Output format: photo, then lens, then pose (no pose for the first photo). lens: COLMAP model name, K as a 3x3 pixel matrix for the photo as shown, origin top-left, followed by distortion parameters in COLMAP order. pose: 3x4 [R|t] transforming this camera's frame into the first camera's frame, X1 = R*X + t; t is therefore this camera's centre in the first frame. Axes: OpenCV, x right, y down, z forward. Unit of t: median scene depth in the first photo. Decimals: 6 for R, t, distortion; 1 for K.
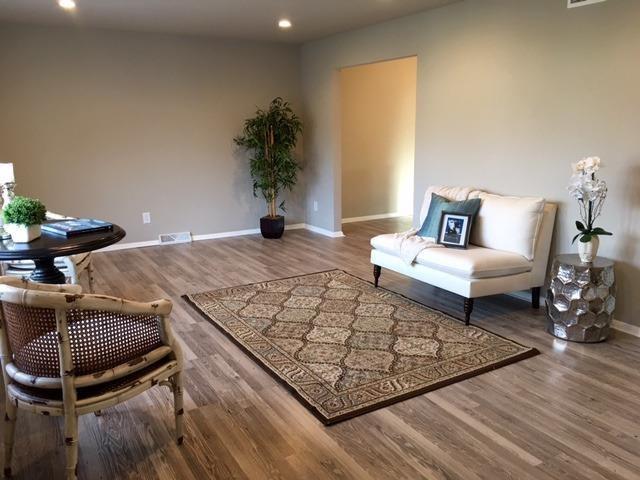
lens RADIAL K [[549.0, 0, 320.5], [0, 549.0, 239.3], [0, 0, 1]] dist [0.061508, -0.006033]
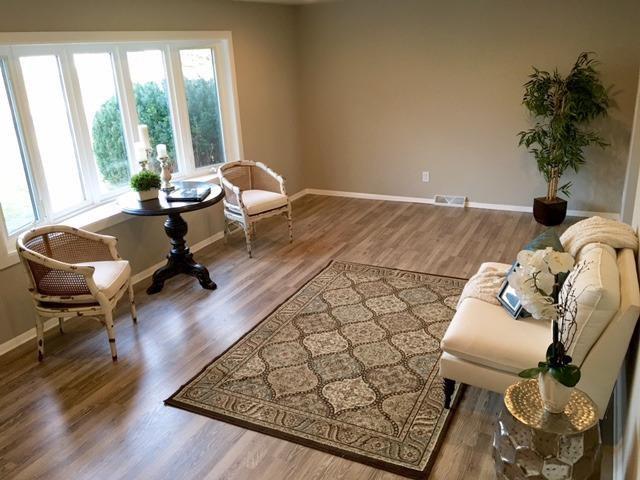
lens RADIAL K [[549.0, 0, 318.9], [0, 549.0, 239.6], [0, 0, 1]] dist [0.061508, -0.006033]
pose [[0.528895, 0.268808, -0.804992, 0.728438], [-0.131583, 0.963017, 0.235124, -0.231050], [0.838425, -0.018432, 0.544706, 0.420303]]
